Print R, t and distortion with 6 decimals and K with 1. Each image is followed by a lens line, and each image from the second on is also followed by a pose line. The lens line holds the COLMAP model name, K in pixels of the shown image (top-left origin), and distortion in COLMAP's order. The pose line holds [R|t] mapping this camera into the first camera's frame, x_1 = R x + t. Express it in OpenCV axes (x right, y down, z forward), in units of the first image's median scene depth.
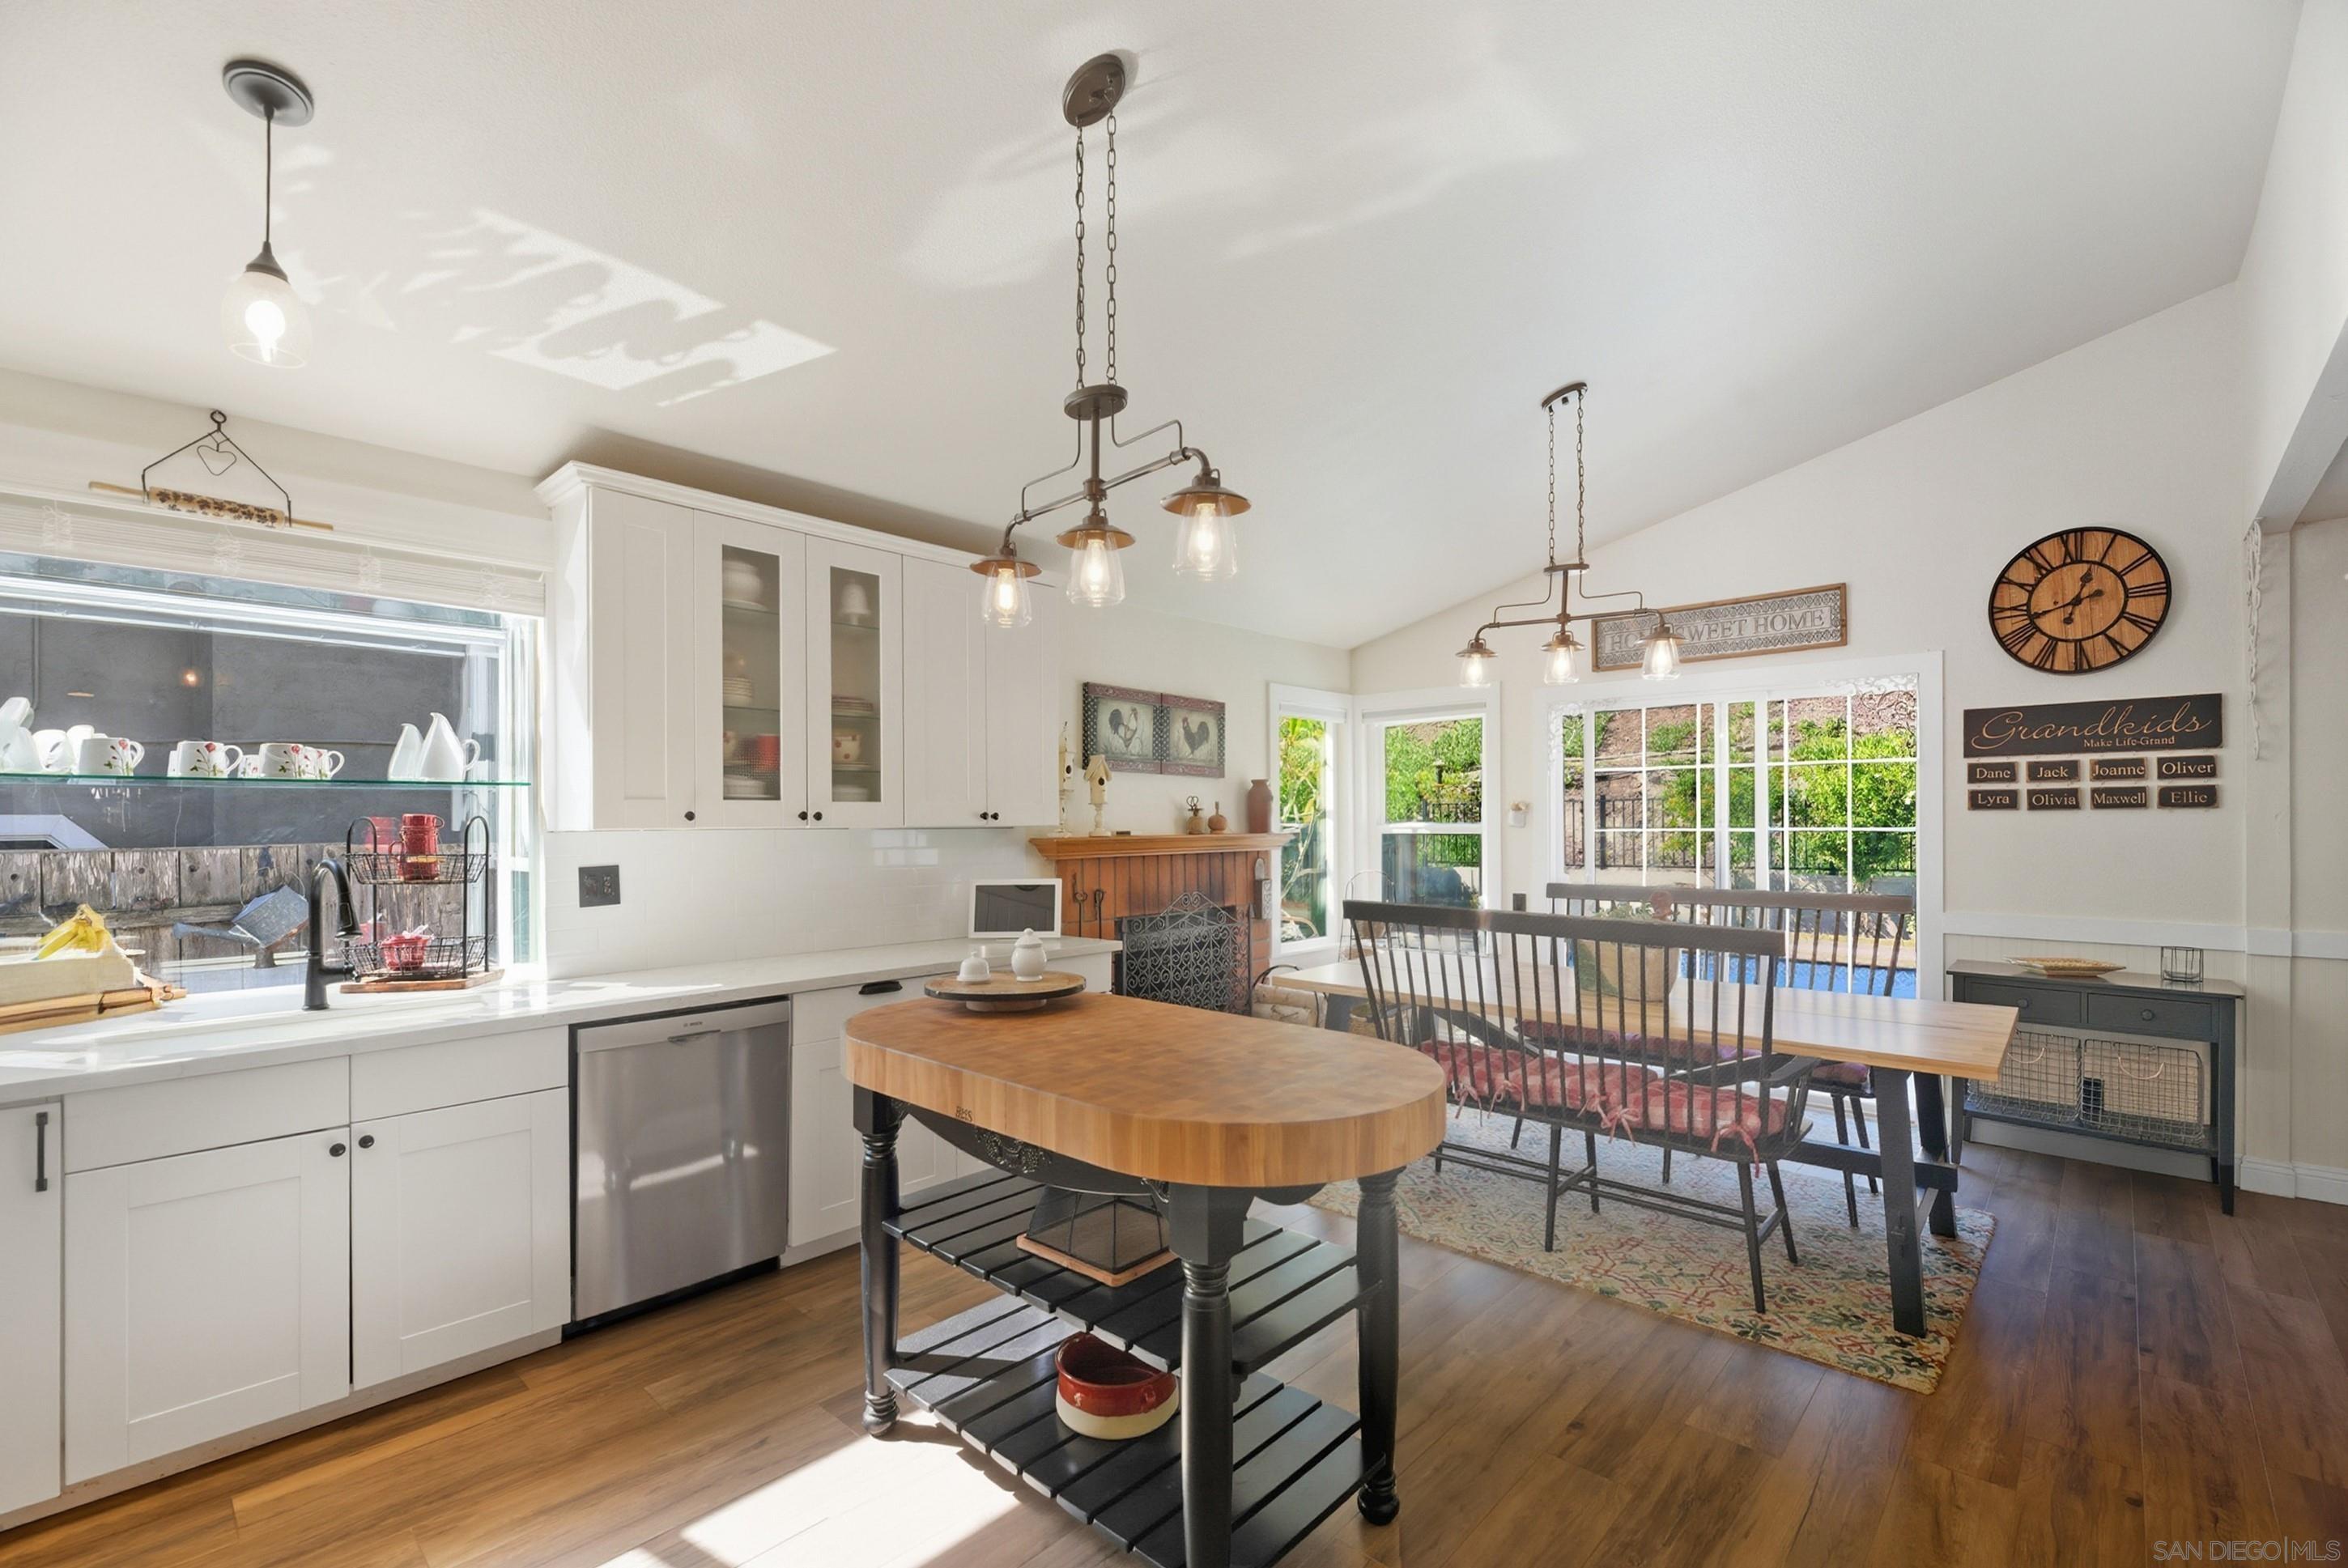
lens RADIAL K [[1264.3, 0, 1180.3], [0, 1264.3, 830.8], [0, 0, 1]] dist [0.001390, -0.000497]
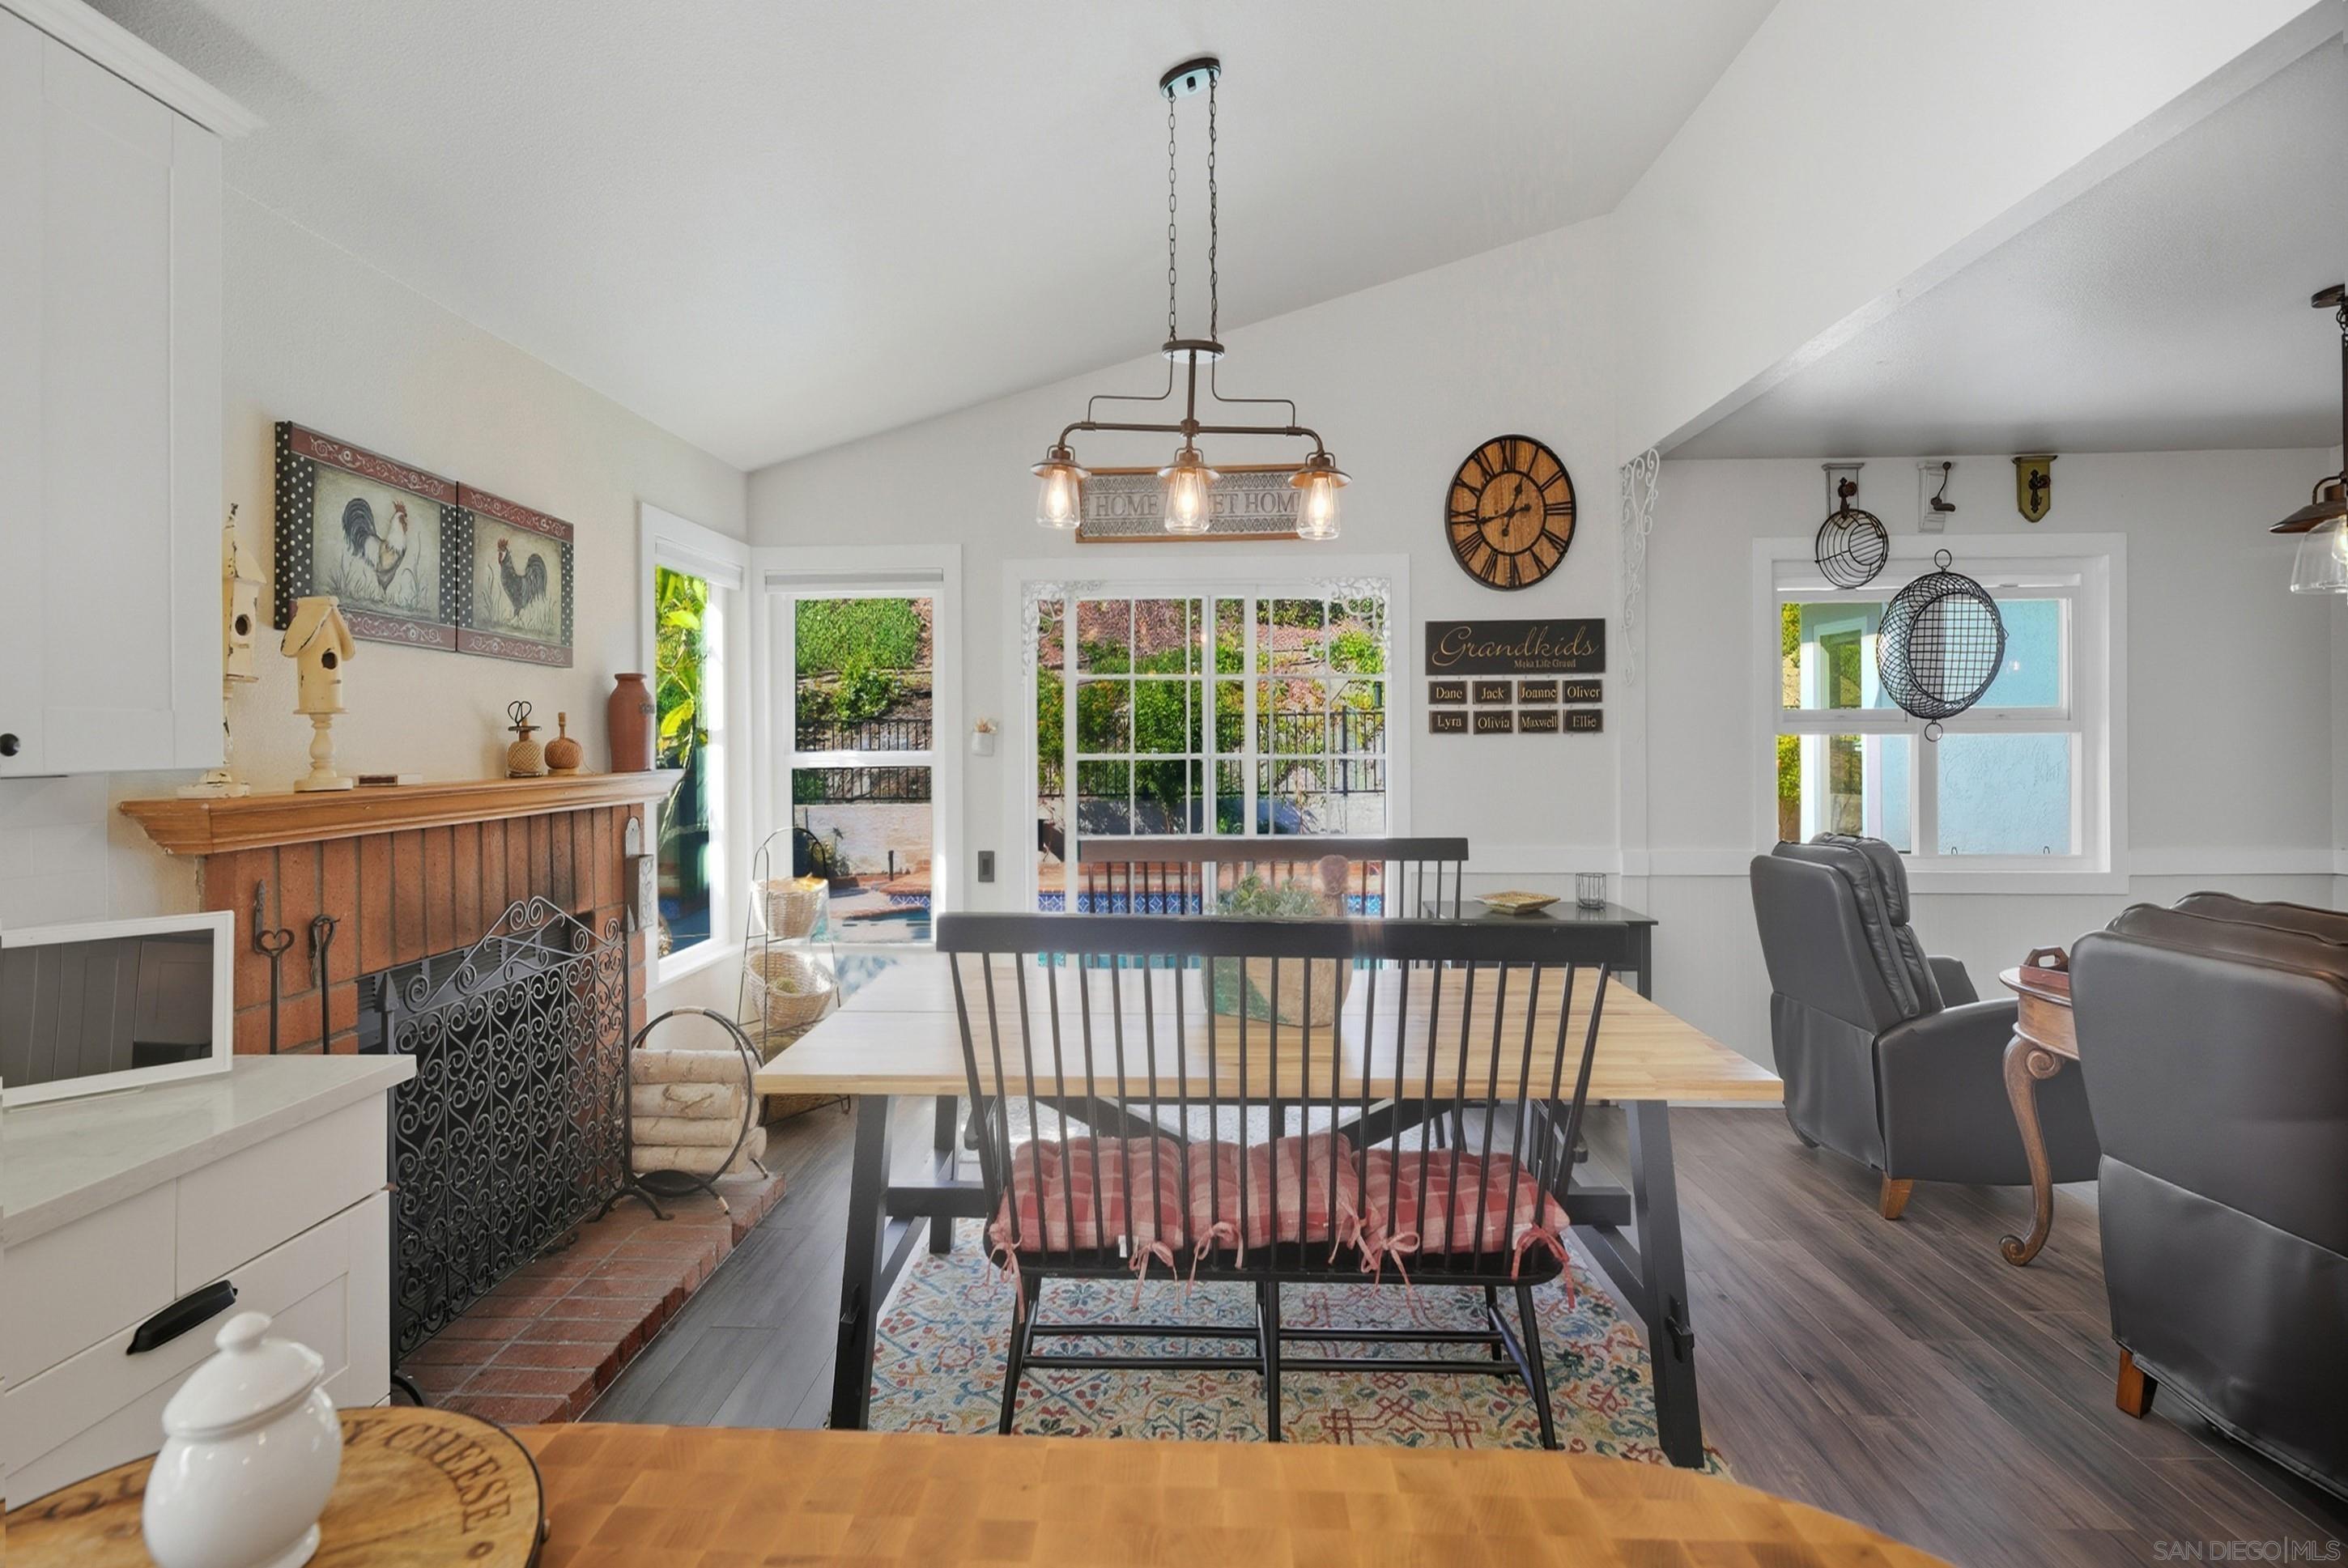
lens RADIAL K [[1209.9, 0, 1068.0], [0, 1209.9, 742.8], [0, 0, 1]] dist [-0.004430, -0.001420]
pose [[0.831947, -0.000998, 0.554854, -0.069559], [0.004903, 0.999973, -0.005553, -0.006792], [-0.554833, 0.007340, 0.831929, 0.454912]]
